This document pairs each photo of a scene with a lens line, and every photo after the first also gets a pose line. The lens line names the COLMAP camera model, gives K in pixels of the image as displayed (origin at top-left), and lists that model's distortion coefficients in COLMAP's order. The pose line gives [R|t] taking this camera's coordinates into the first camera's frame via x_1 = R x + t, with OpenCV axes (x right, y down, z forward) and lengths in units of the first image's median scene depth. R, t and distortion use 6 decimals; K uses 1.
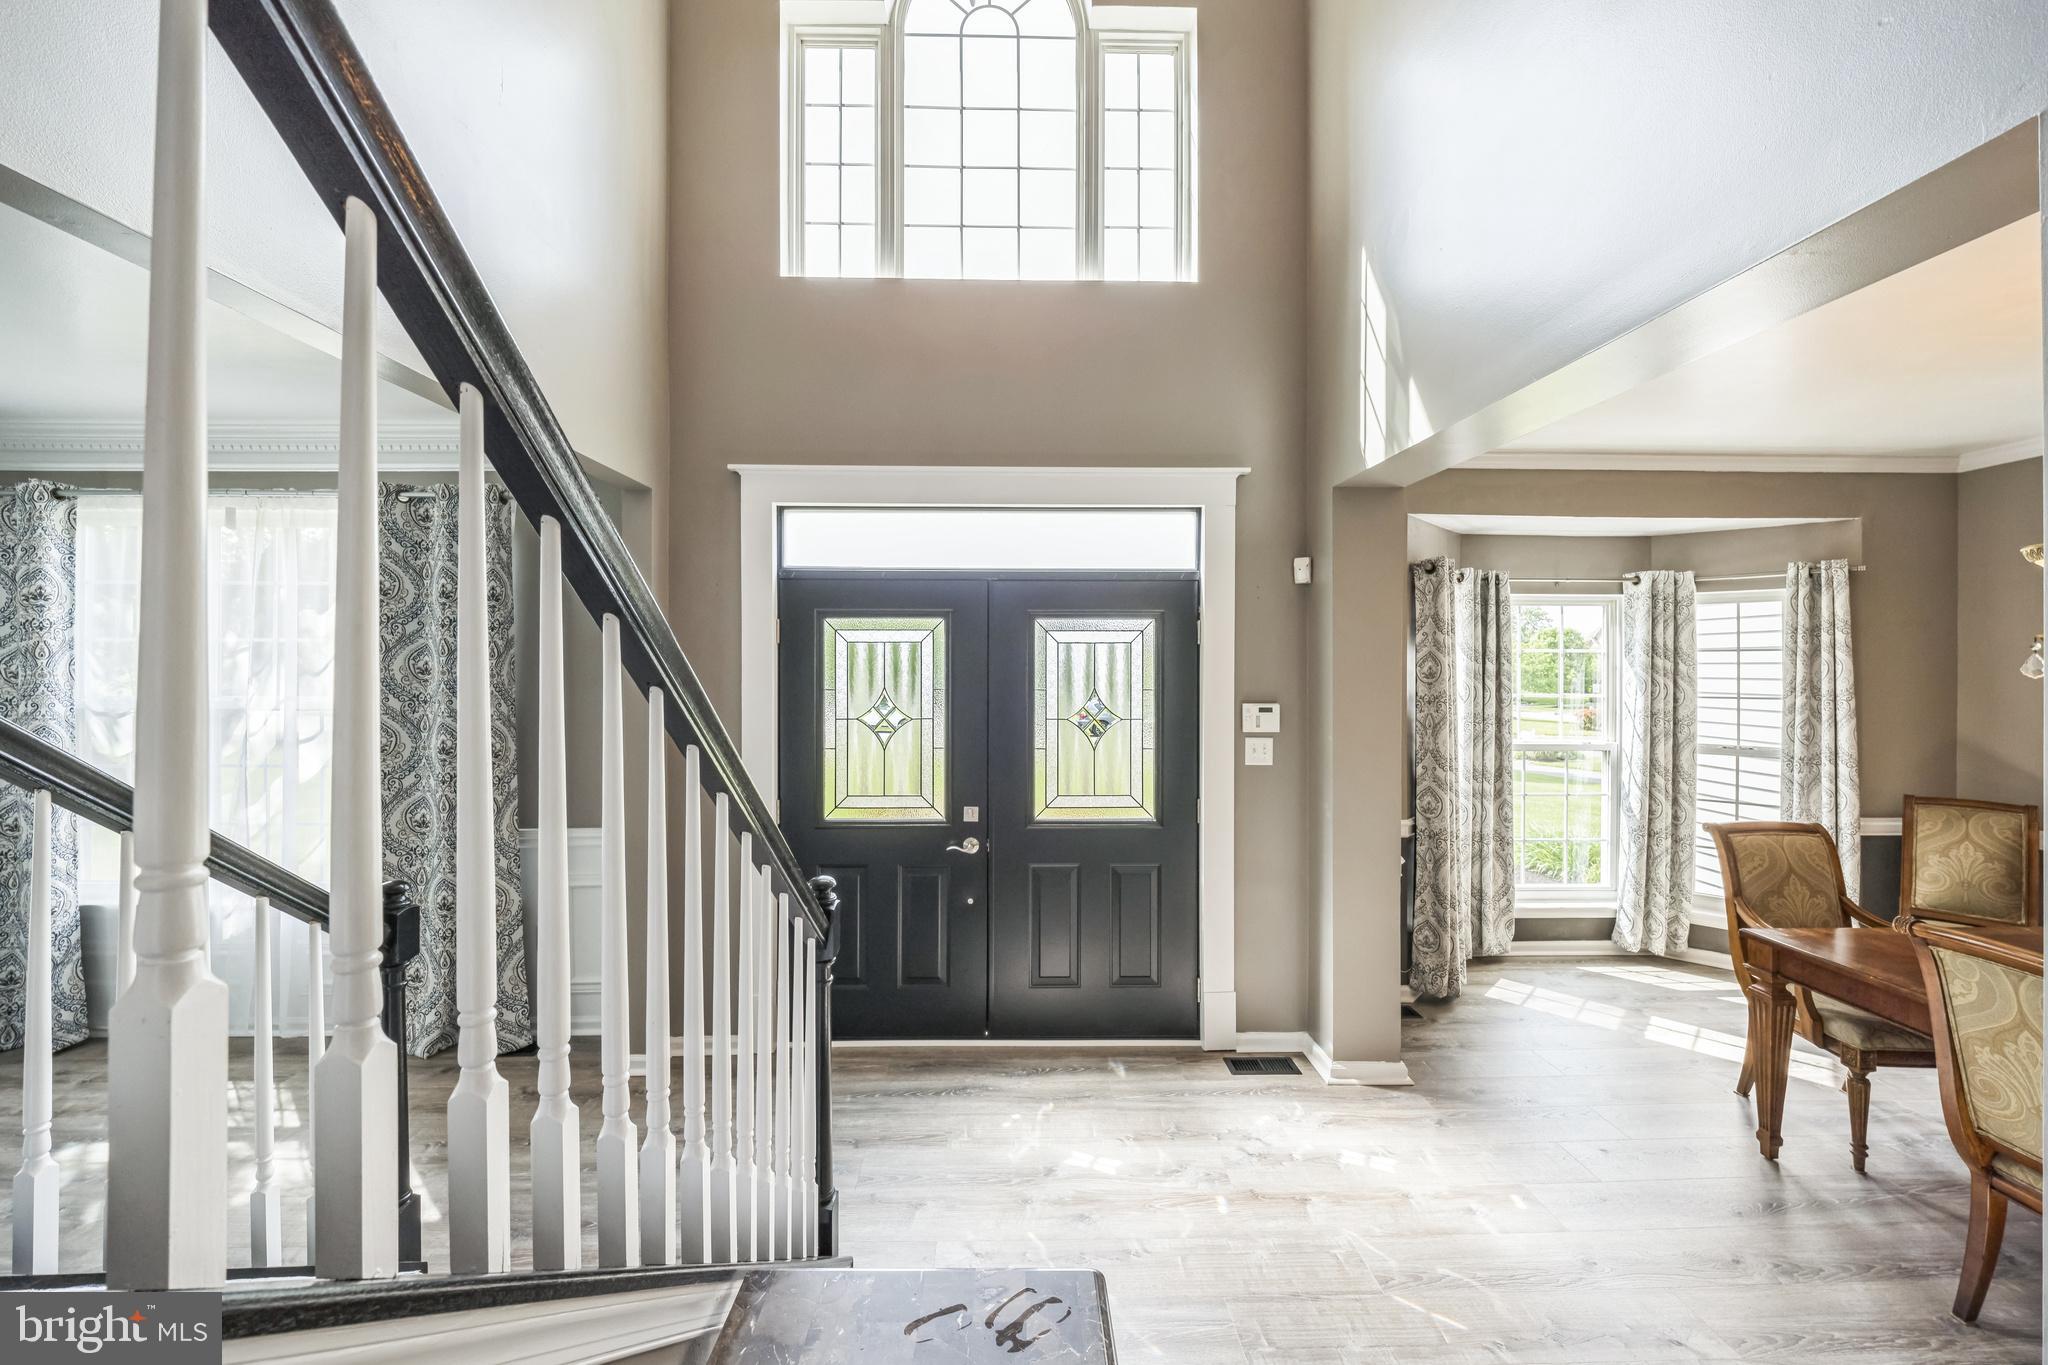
lens RADIAL K [[808.9, 0, 1030.3], [0, 808.9, 672.6], [0, 0, 1]] dist [0.001255, -0.000191]
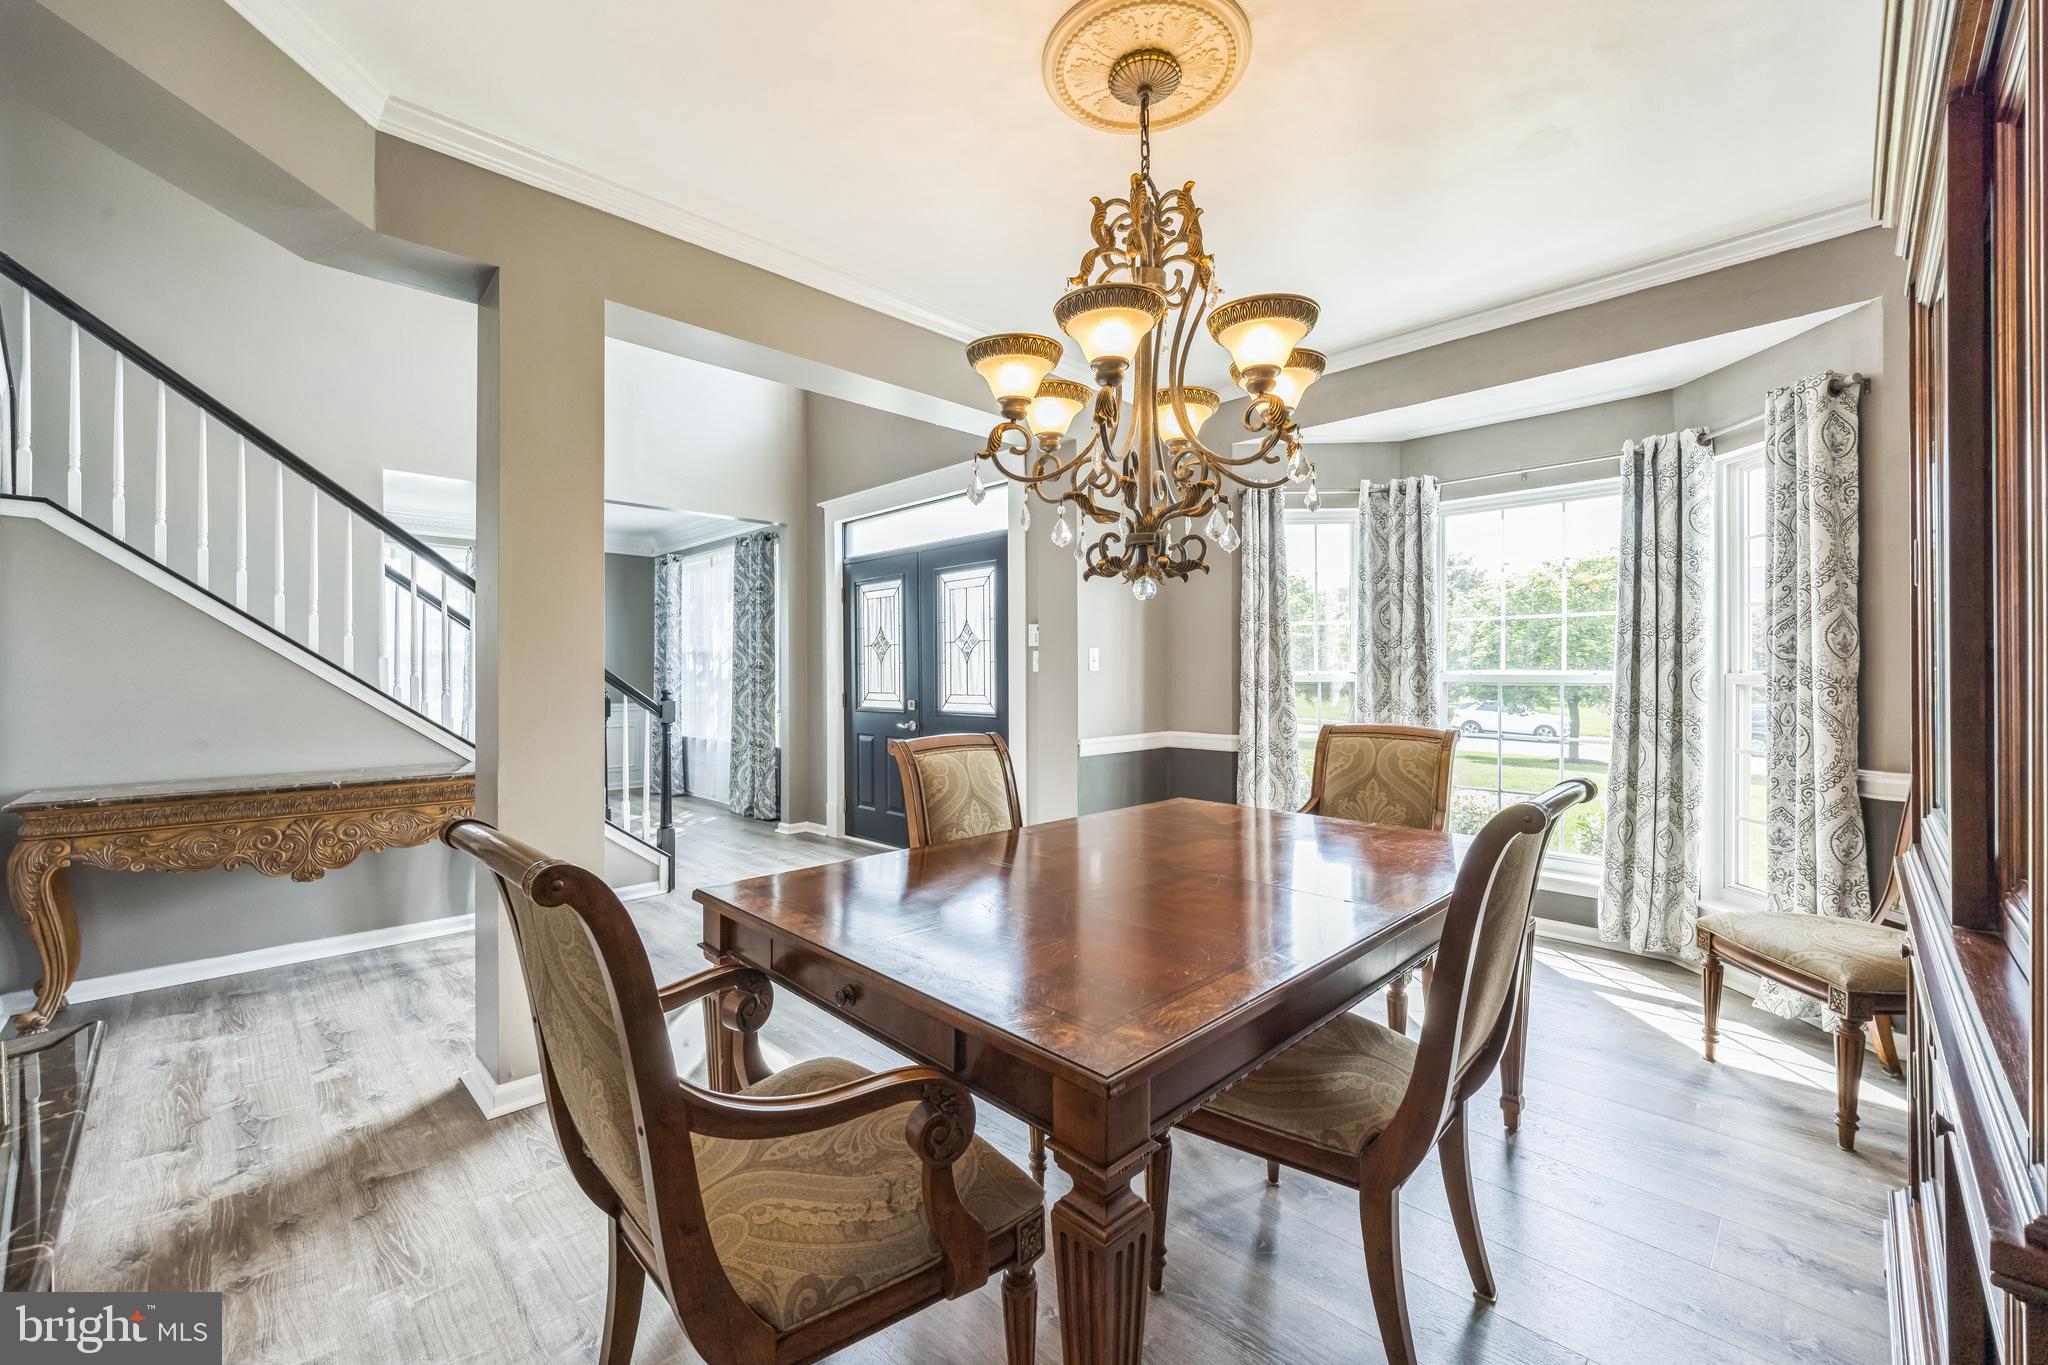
lens RADIAL K [[808.9, 0, 1016.1], [0, 808.9, 672.5], [0, 0, 1]] dist [0.001255, -0.000191]
pose [[0.686021, -0.002064, -0.727579, 1.183172], [0.002157, 0.999997, -0.000803, 0.113962], [0.727579, -0.001018, 0.686024, 0.087079]]
